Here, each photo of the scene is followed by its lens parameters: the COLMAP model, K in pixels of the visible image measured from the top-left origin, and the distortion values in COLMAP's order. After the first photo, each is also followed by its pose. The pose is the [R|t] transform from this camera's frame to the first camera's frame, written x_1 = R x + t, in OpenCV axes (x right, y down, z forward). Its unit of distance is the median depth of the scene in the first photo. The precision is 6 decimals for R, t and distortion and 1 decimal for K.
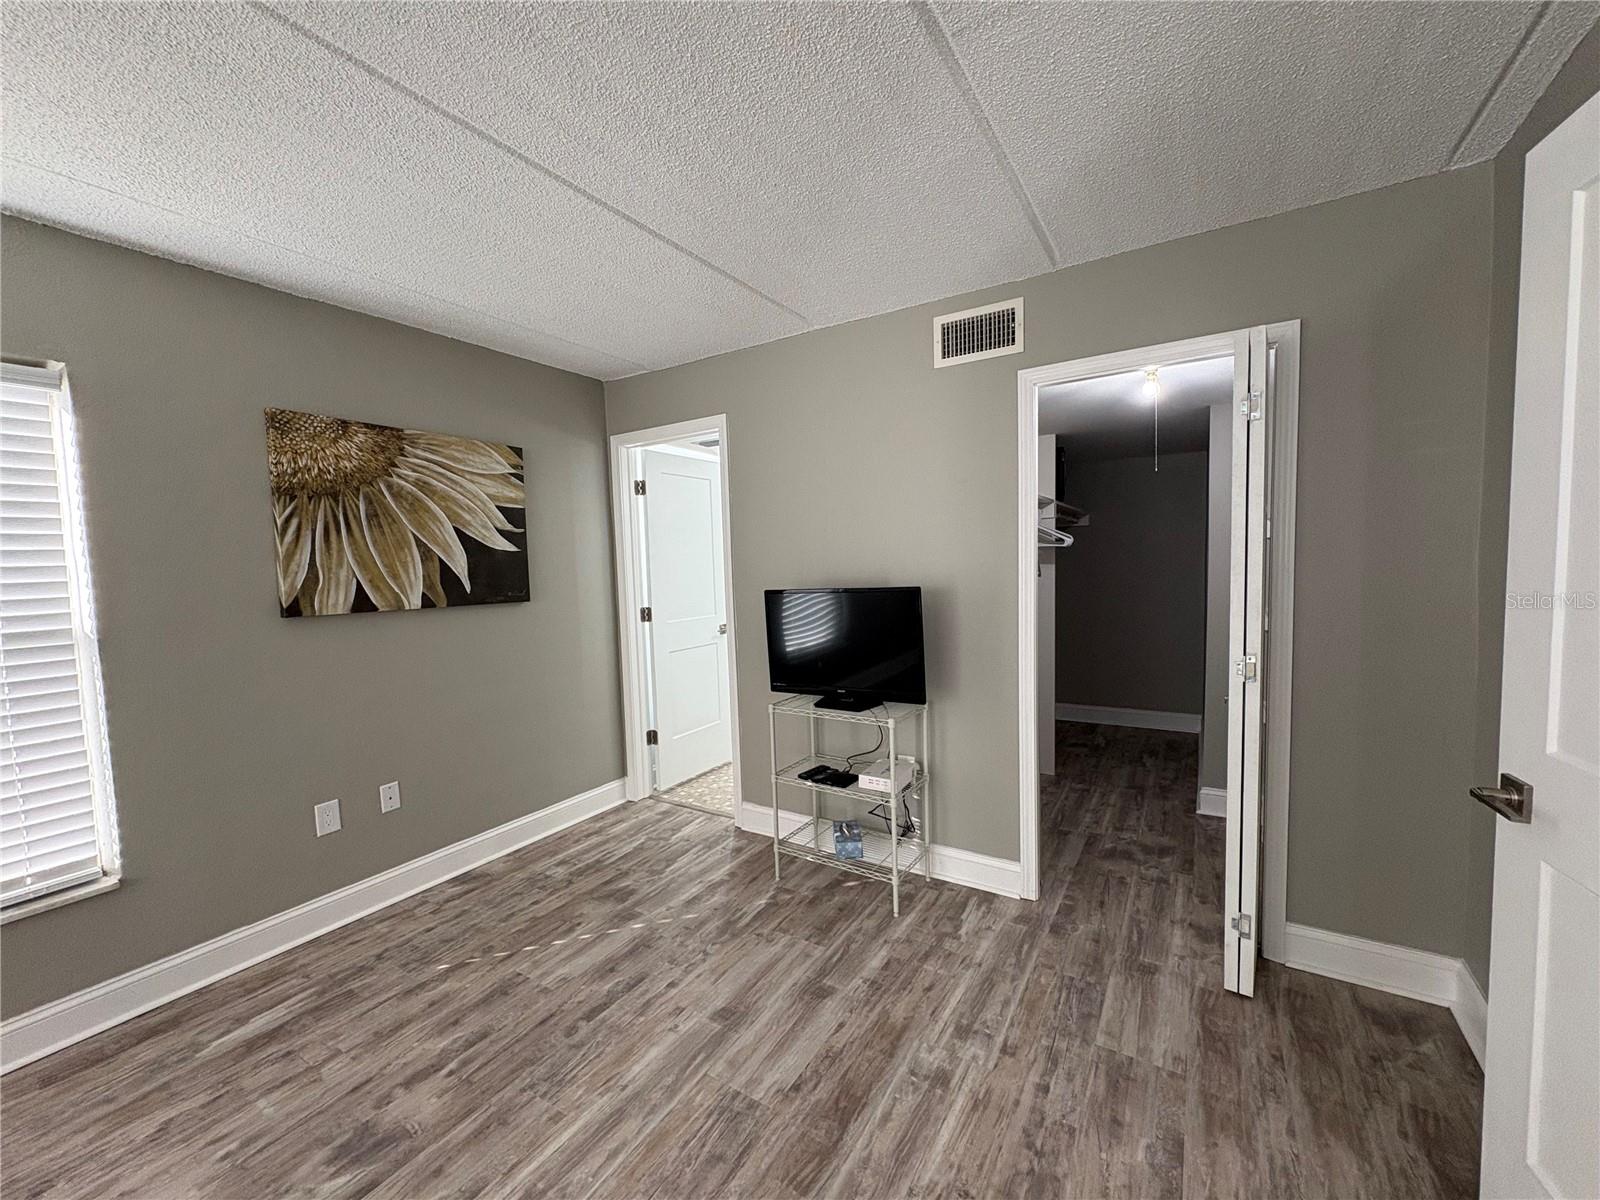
lens RADIAL K [[636.7, 0, 801.9], [0, 636.7, 600.1], [0, 0, 1]] dist [0.001643, -0.000163]
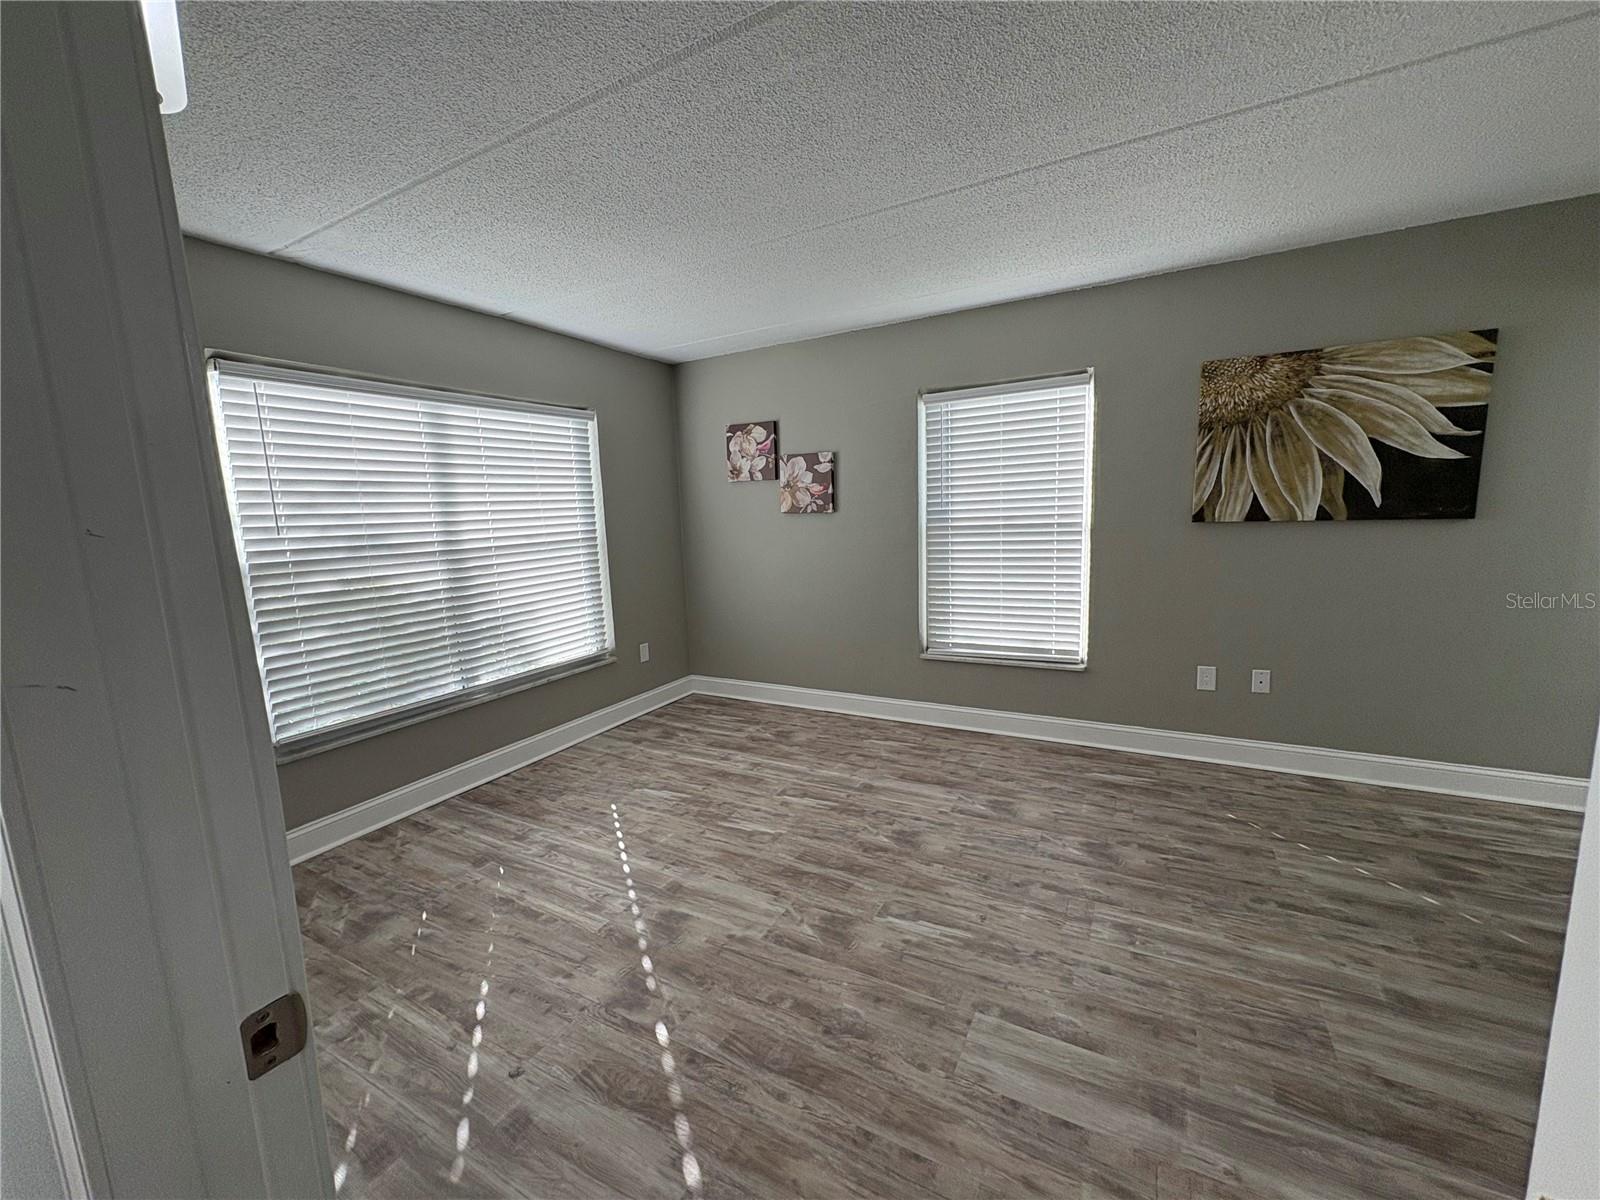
lens RADIAL K [[636.7, 0, 789.8], [0, 636.7, 597.2], [0, 0, 1]] dist [0.001643, -0.000163]
pose [[0.044470, 0.161842, -0.985814, 0.459661], [-0.026060, 0.986643, 0.160802, -0.009337], [0.998671, 0.018539, 0.048094, 0.079249]]
